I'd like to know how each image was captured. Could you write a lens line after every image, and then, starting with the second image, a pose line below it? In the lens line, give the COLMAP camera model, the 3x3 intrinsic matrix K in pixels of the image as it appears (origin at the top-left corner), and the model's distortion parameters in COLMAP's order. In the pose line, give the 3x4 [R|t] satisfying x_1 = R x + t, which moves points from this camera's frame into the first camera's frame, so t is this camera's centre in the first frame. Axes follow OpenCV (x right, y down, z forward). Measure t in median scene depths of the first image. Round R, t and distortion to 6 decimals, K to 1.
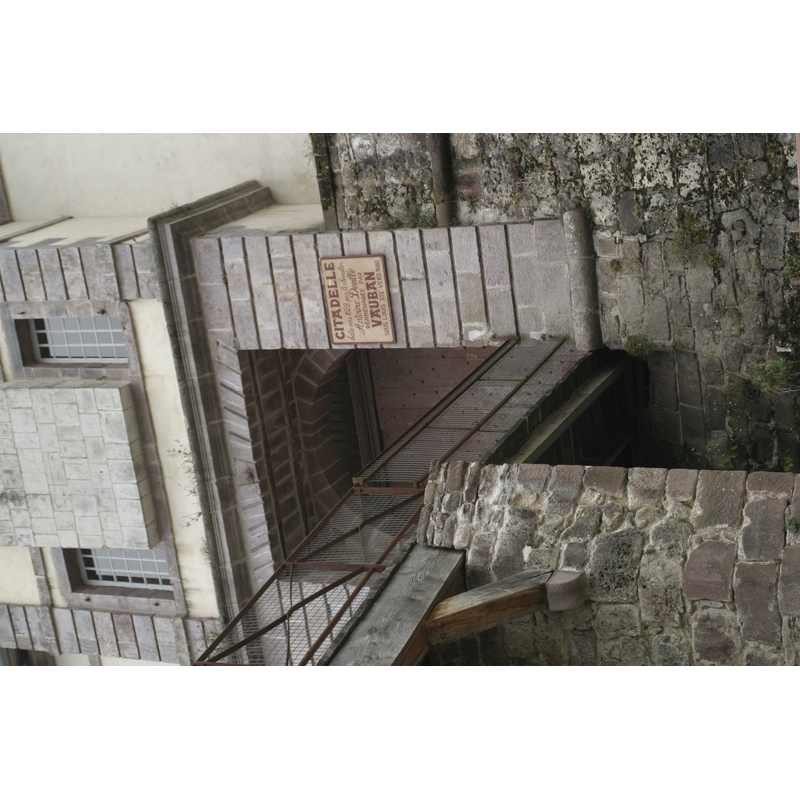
lens RADIAL K [[1487.5, 0, 399.6], [0, 1487.5, 400.7], [0, 0, 1]] dist [0.086733, 0.000000]
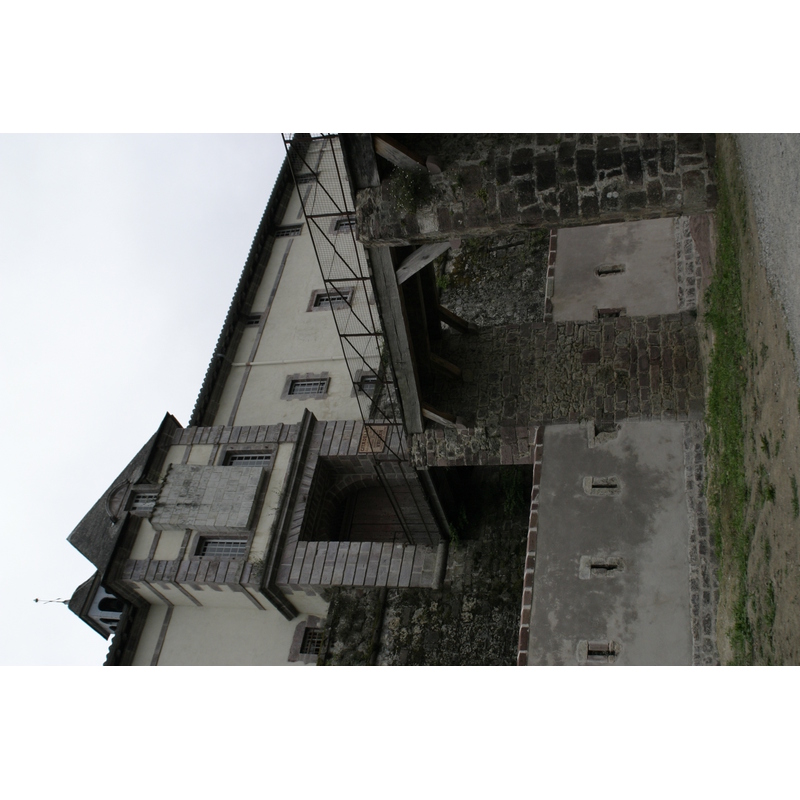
lens RADIAL K [[867.3, 0, 396.8], [0, 867.3, 400.0], [0, 0, 1]] dist [-0.084088, 0.000000]
pose [[0.943887, 0.329171, -0.026897, 0.029859], [-0.227618, 0.589349, -0.775150, 1.044695], [-0.239305, 0.737777, 0.631204, -0.070376]]
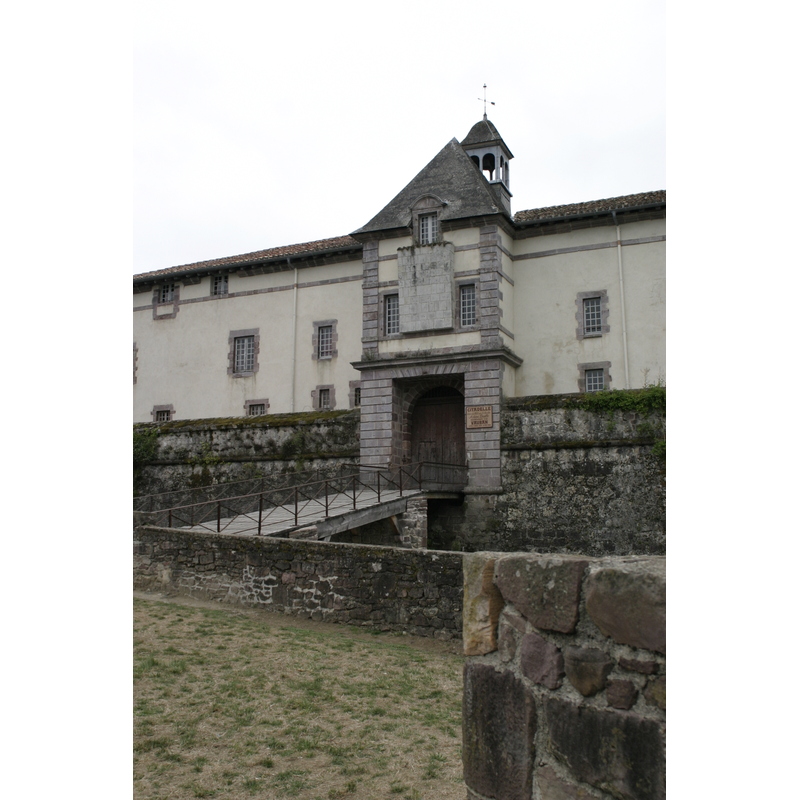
lens RADIAL K [[867.3, 0, 399.3], [0, 867.3, 403.7], [0, 0, 1]] dist [-0.084088, 0.000000]
pose [[0.051971, 0.951317, 0.303800, -0.599518], [-0.993941, 0.019772, 0.108121, -0.092581], [0.096851, -0.307578, 0.946581, -0.756194]]
